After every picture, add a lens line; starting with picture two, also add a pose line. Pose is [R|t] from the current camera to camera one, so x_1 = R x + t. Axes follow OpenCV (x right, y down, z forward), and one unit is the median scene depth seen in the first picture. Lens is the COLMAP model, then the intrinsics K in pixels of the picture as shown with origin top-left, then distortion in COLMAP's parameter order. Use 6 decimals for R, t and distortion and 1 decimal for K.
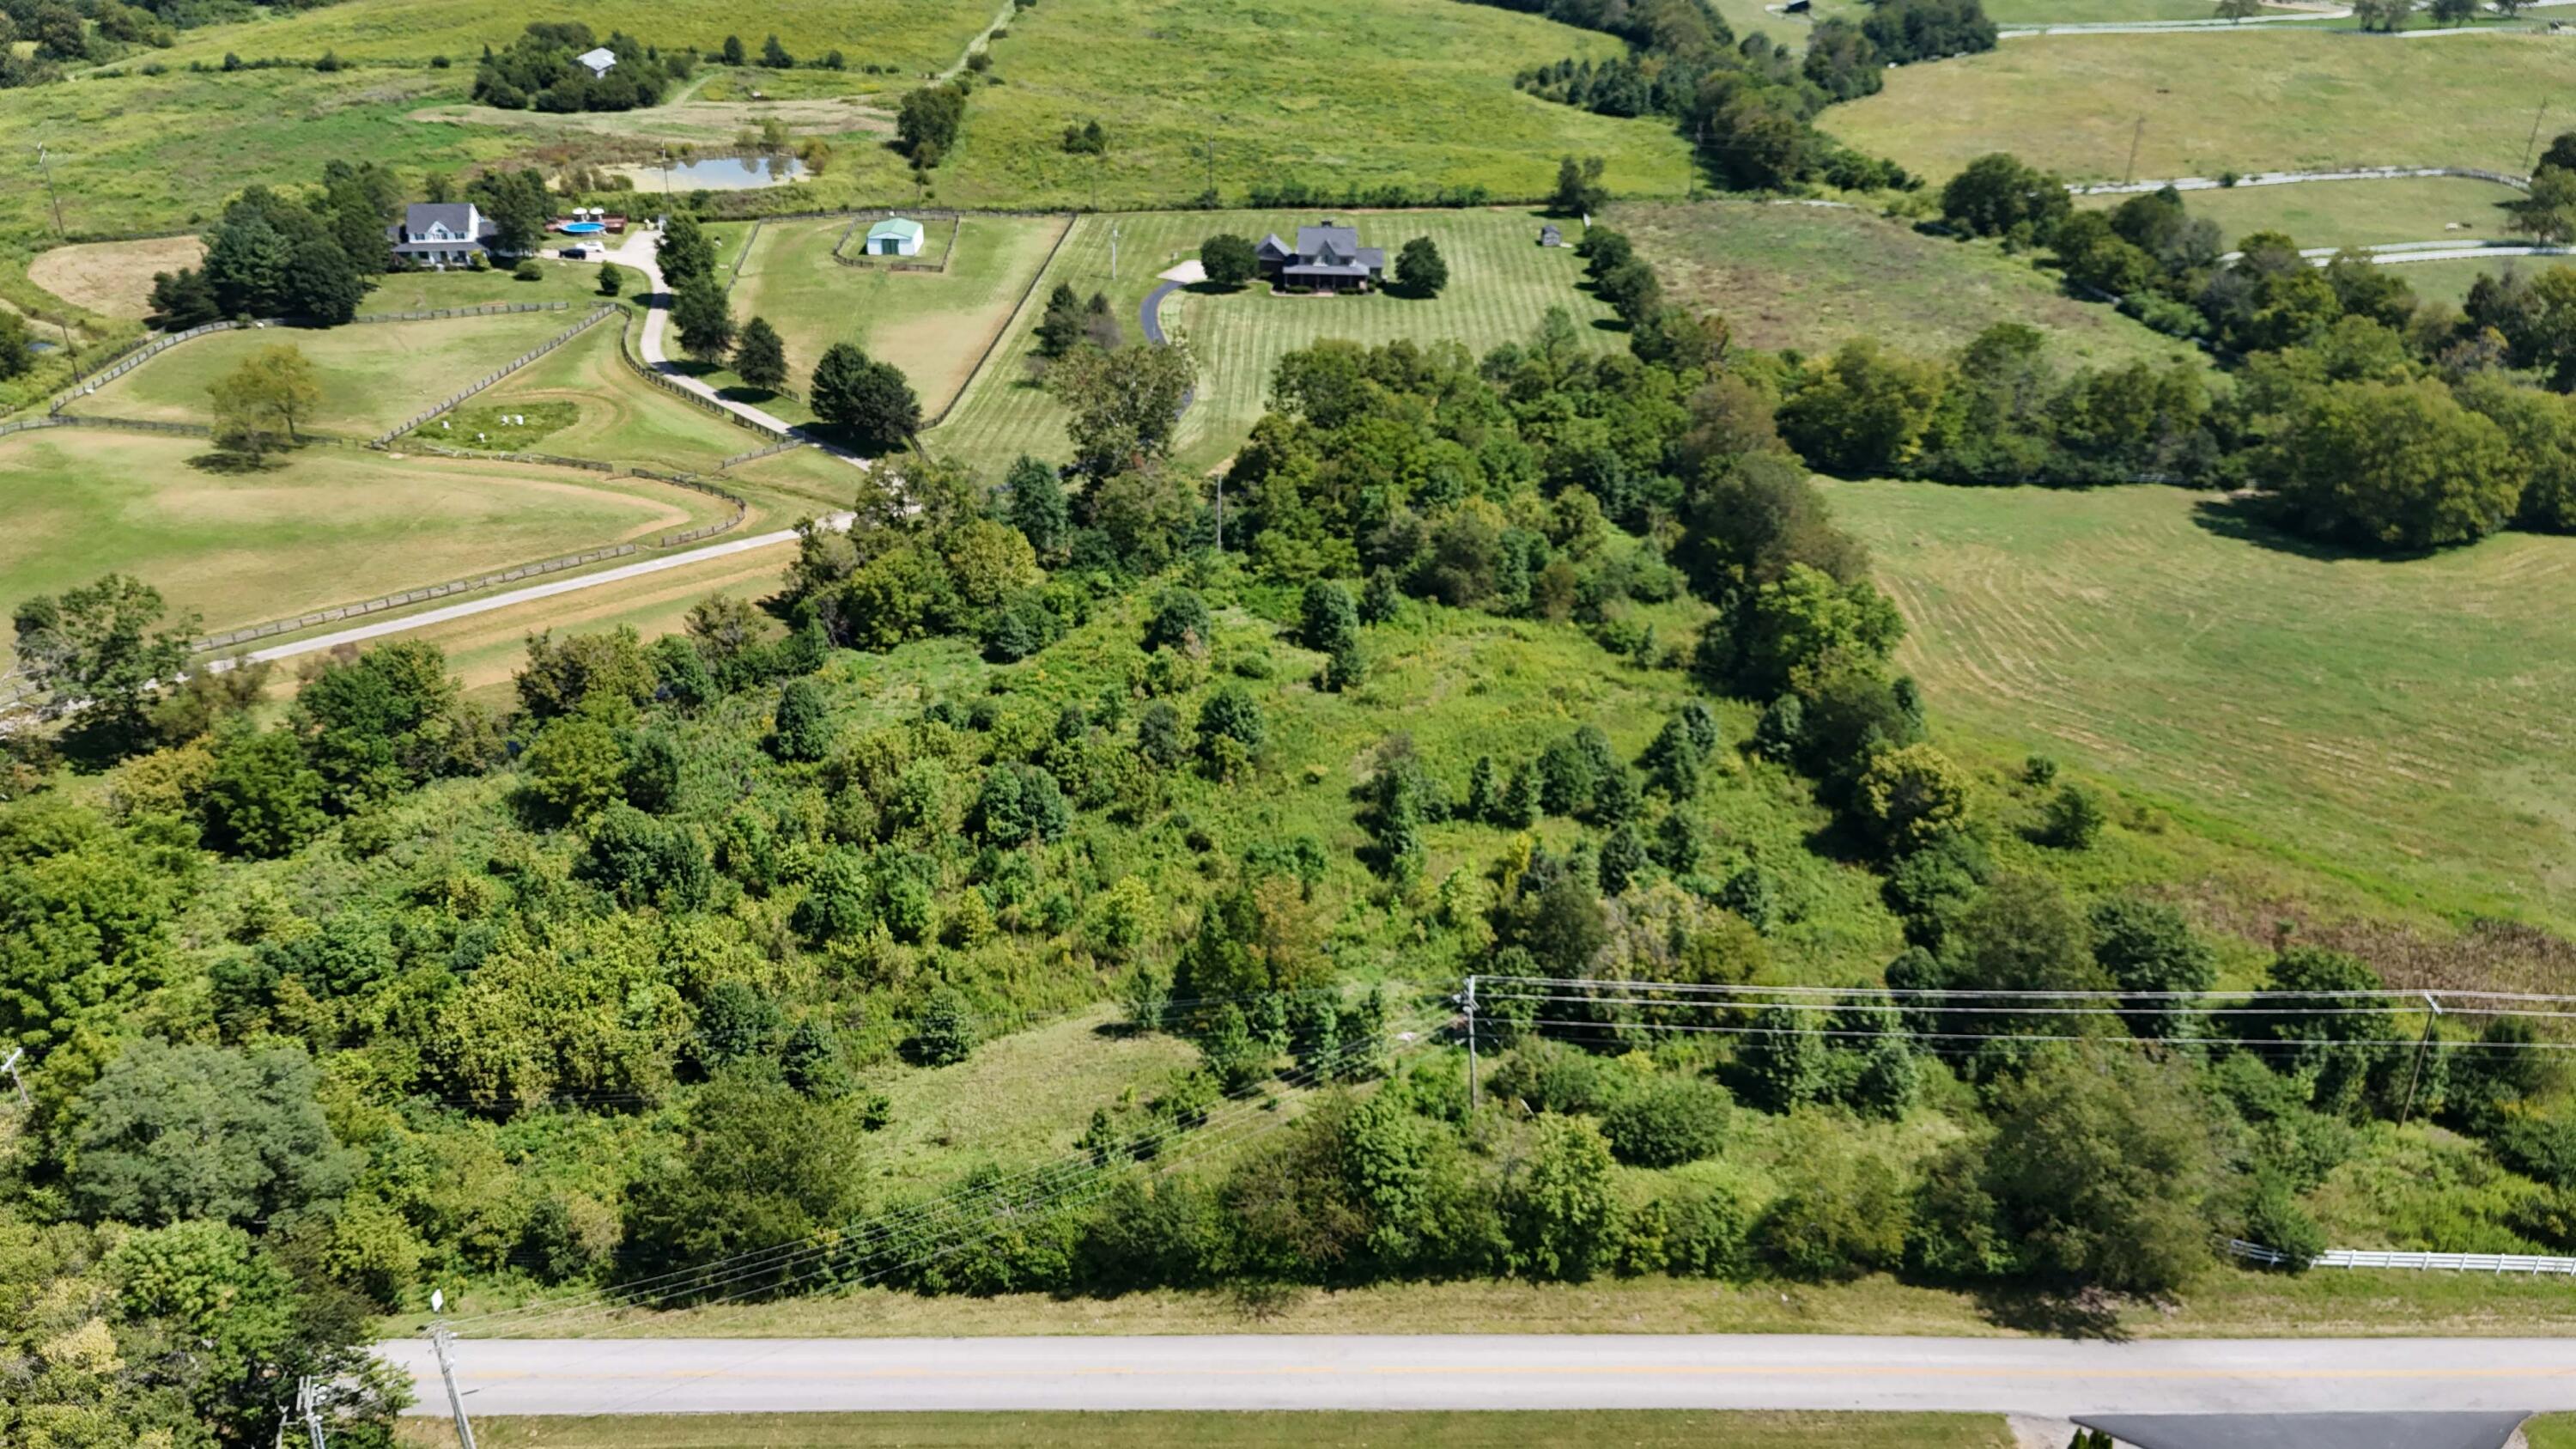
lens RADIAL K [[1912.0, 0, 1274.6], [0, 1912.0, 728.1], [0, 0, 1]] dist [0.064404, -0.074234]
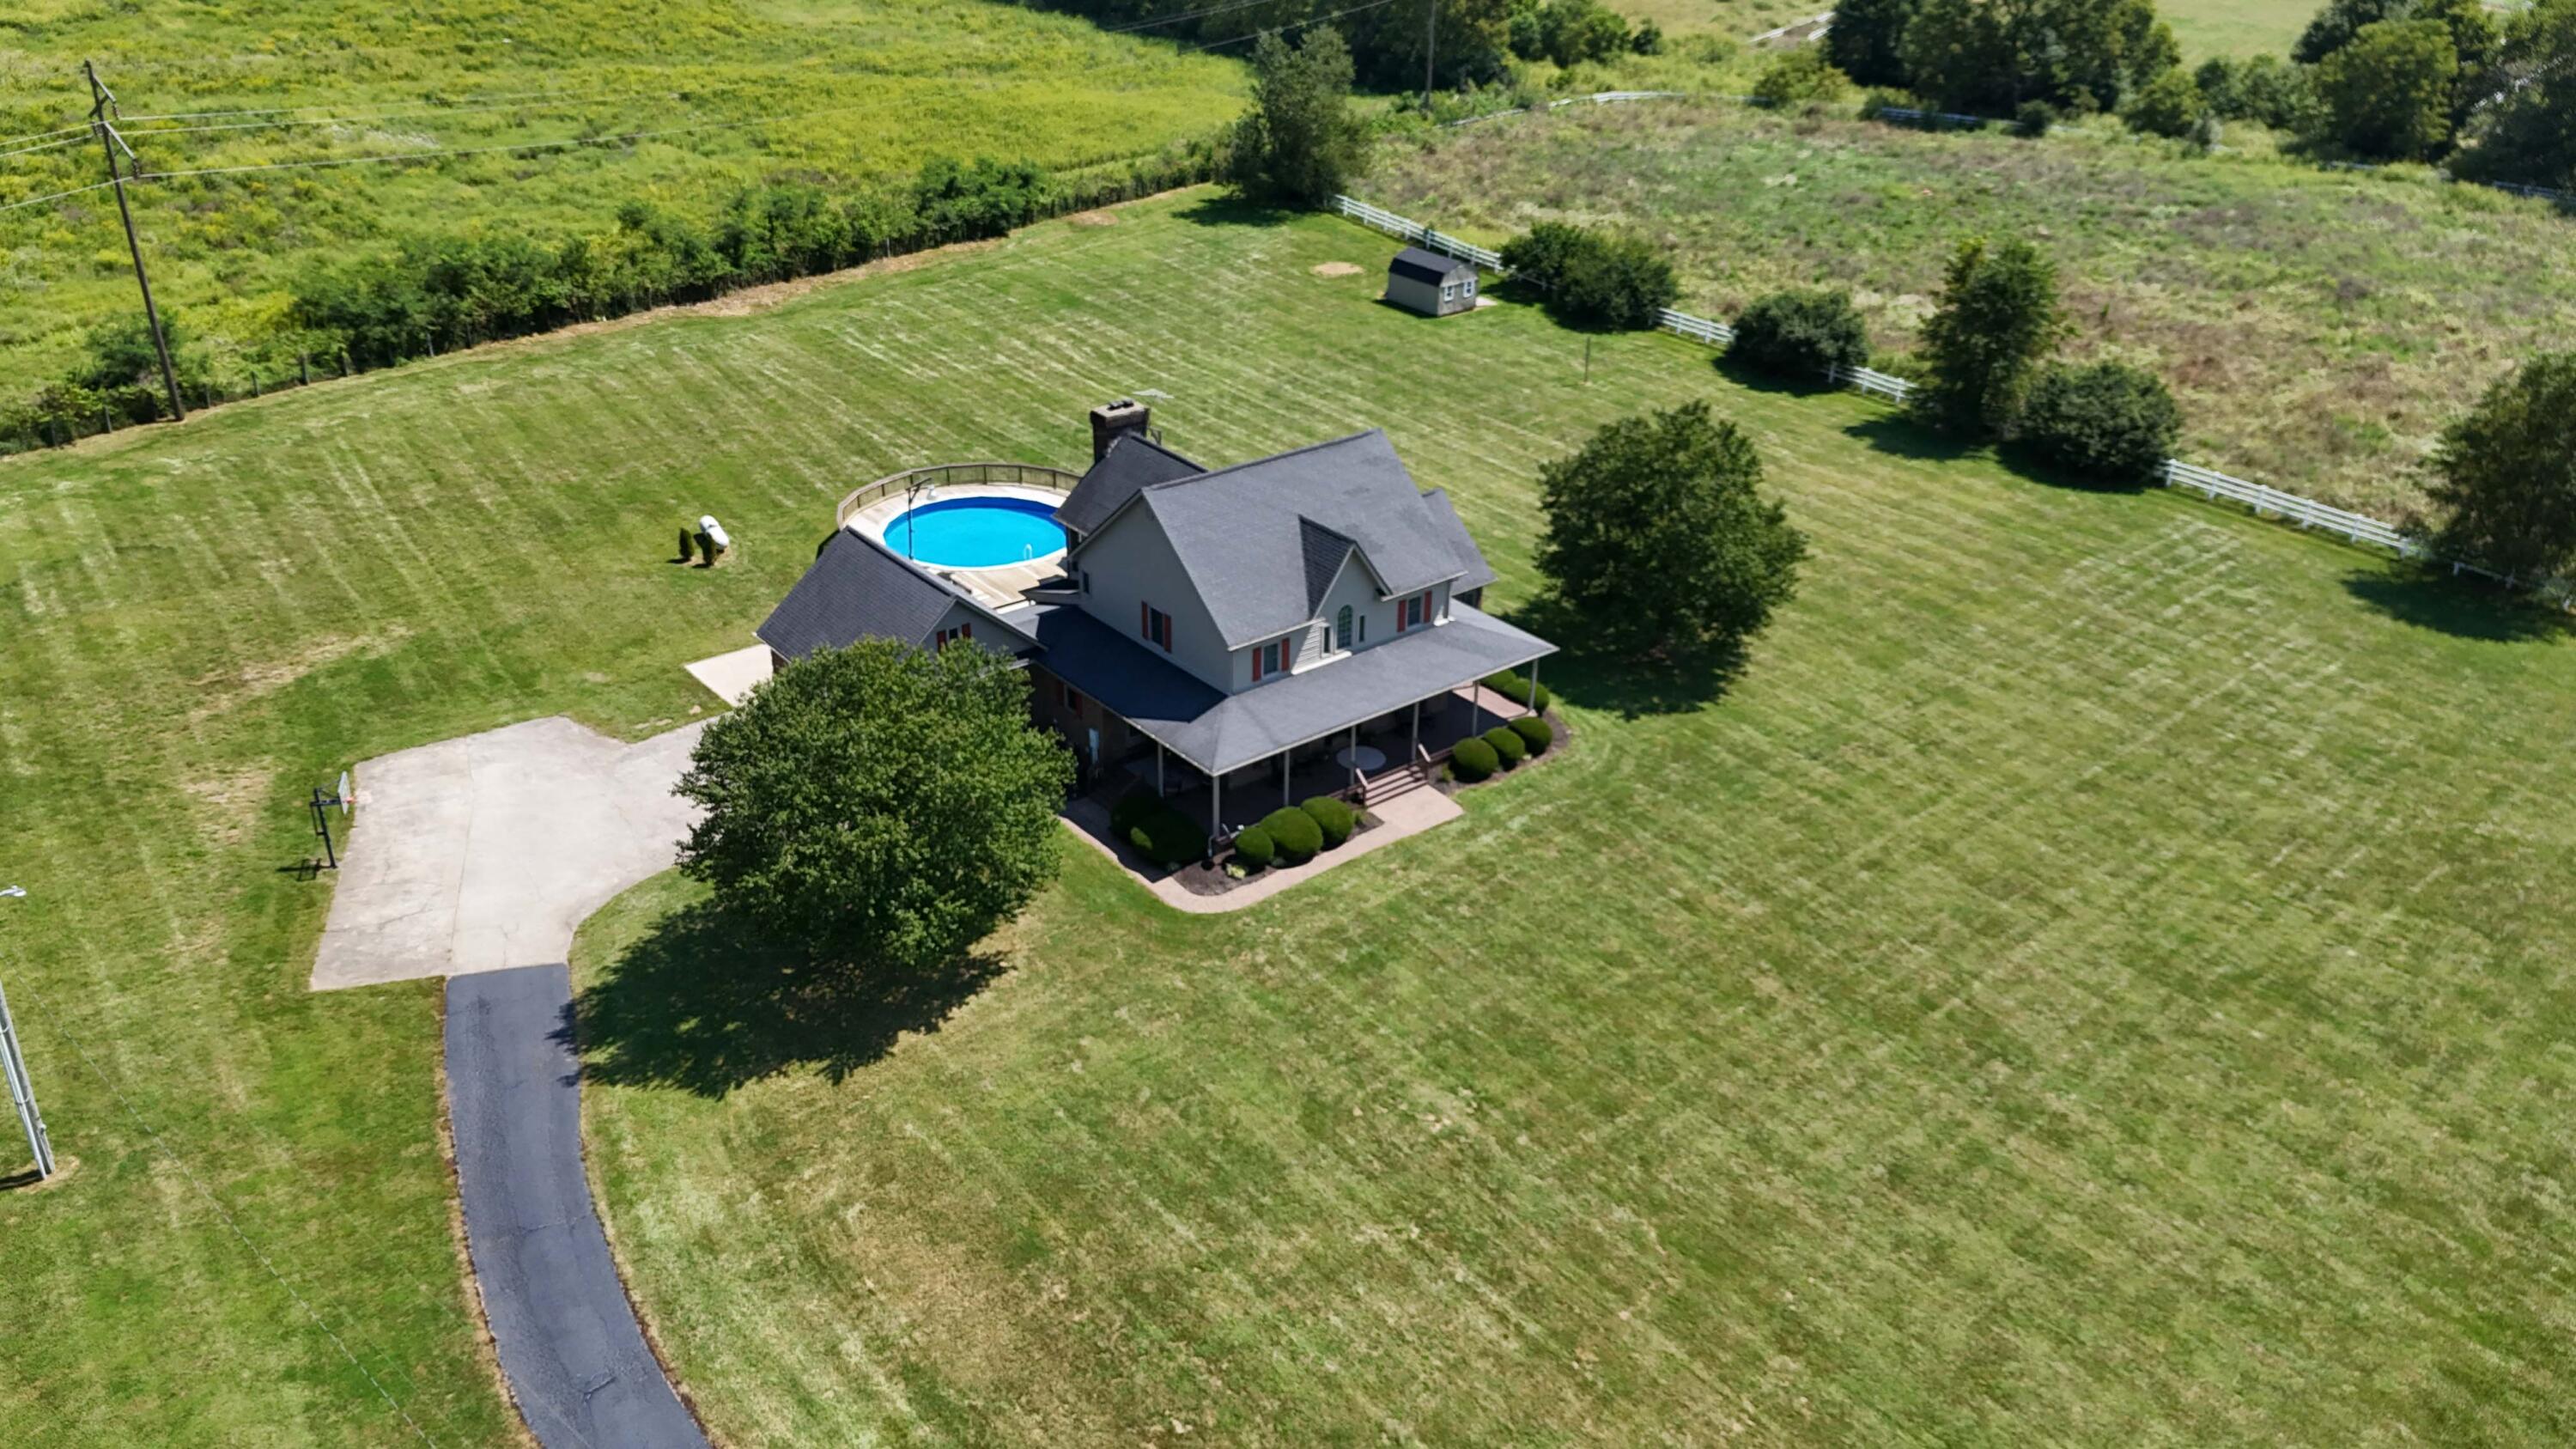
lens RADIAL K [[1912.0, 0, 1274.6], [0, 1912.0, 728.1], [0, 0, 1]] dist [0.064404, -0.074234]
pose [[0.754107, -0.309672, 0.579160, -0.089056], [0.286526, 0.948634, 0.134150, -0.256618], [-0.590953, 0.064781, 0.804100, 0.834139]]
